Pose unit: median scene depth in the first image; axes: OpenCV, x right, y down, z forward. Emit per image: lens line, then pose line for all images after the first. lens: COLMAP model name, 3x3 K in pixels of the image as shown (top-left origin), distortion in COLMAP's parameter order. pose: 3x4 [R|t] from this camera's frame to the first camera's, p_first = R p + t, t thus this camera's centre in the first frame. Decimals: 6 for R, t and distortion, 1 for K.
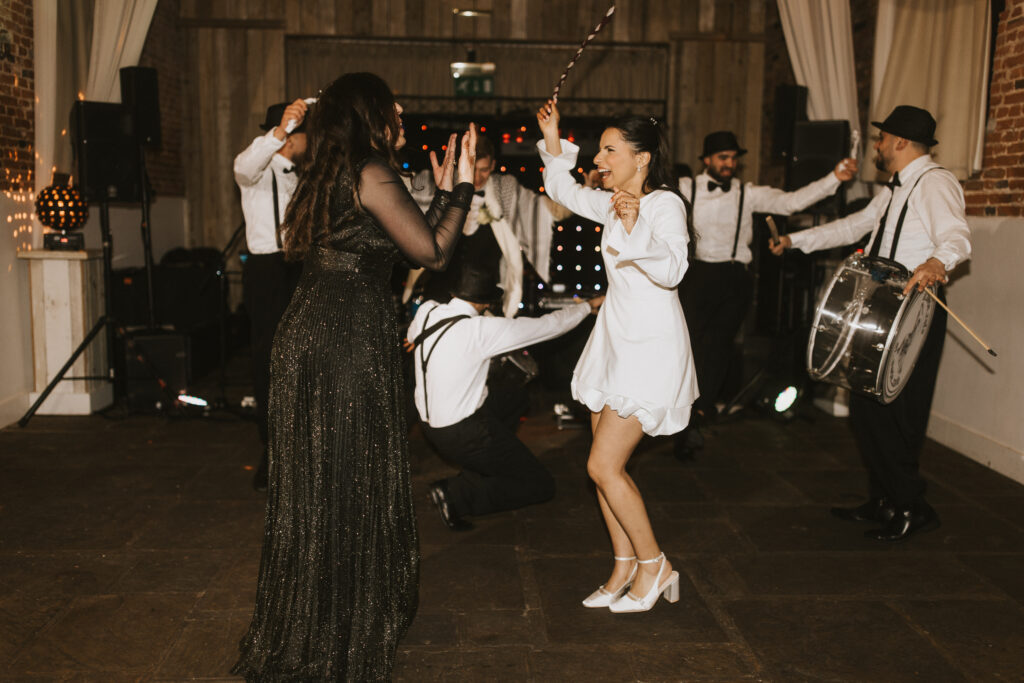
lens RADIAL K [[971.8, 0, 498.4], [0, 971.8, 343.2], [0, 0, 1]] dist [0.004149, 0.001531]
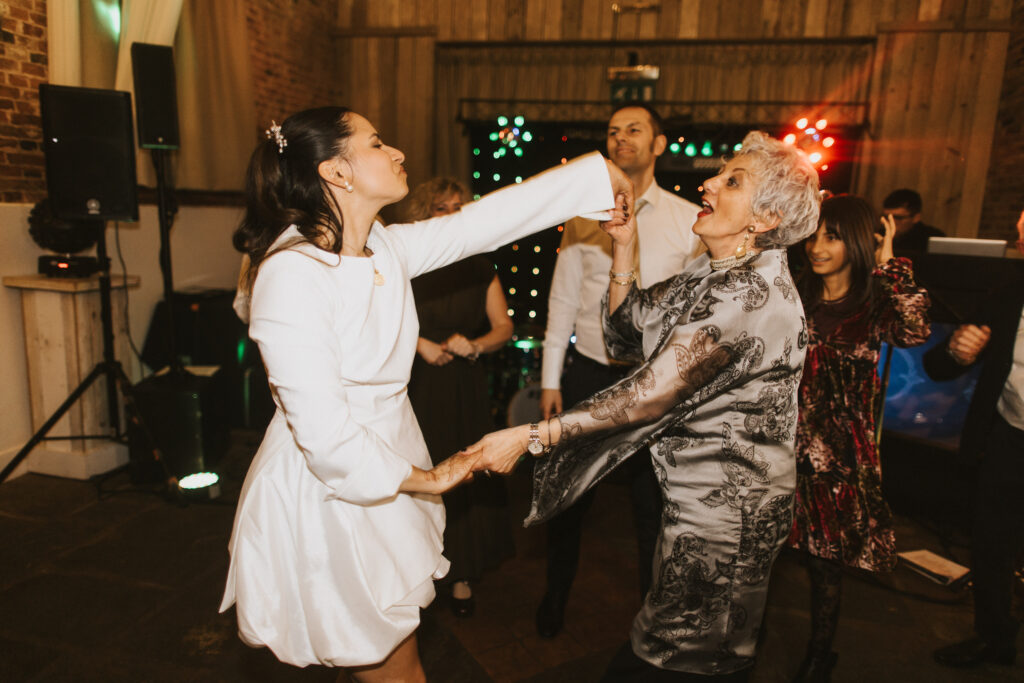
lens RADIAL K [[678.7, 0, 512.0], [0, 678.7, 341.5], [0, 0, 1]] dist [0.003054, -0.004534]
pose [[0.966619, 0.073910, -0.245328, 0.038415], [-0.062733, 0.996618, 0.053075, -0.064359], [0.248421, -0.035913, 0.967986, 0.363129]]
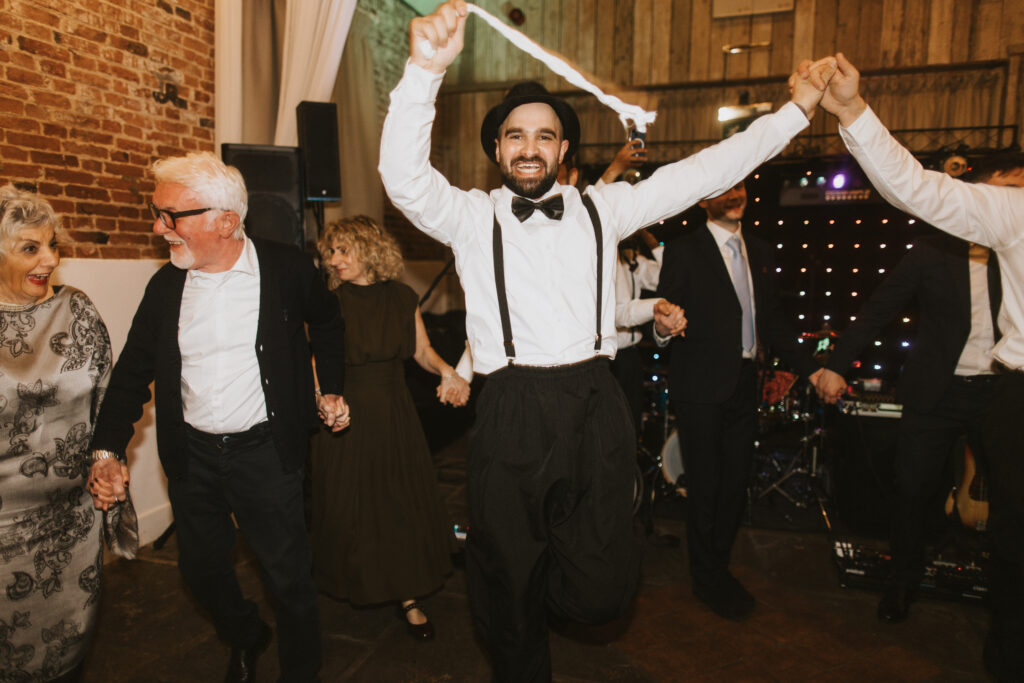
lens RADIAL K [[678.7, 0, 512.0], [0, 678.7, 341.5], [0, 0, 1]] dist [0.003054, -0.004534]
pose [[0.944617, 0.028684, -0.326918, -0.018923], [-0.035925, 0.999224, -0.016131, -0.056596], [0.326201, 0.026982, 0.944915, 0.355159]]
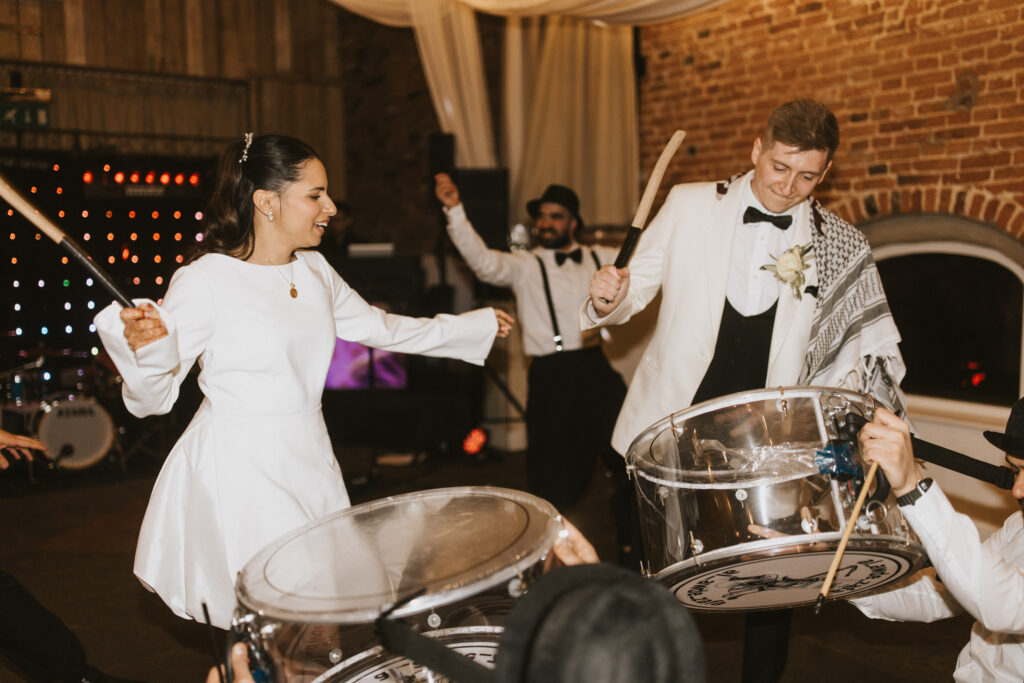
lens RADIAL K [[971.8, 0, 498.4], [0, 971.8, 343.2], [0, 0, 1]] dist [0.004149, 0.001531]
pose [[0.850802, -0.074685, 0.520152, -0.130889], [0.094348, 0.995474, -0.011389, -0.019600], [-0.516947, 0.058766, 0.853998, 0.077537]]
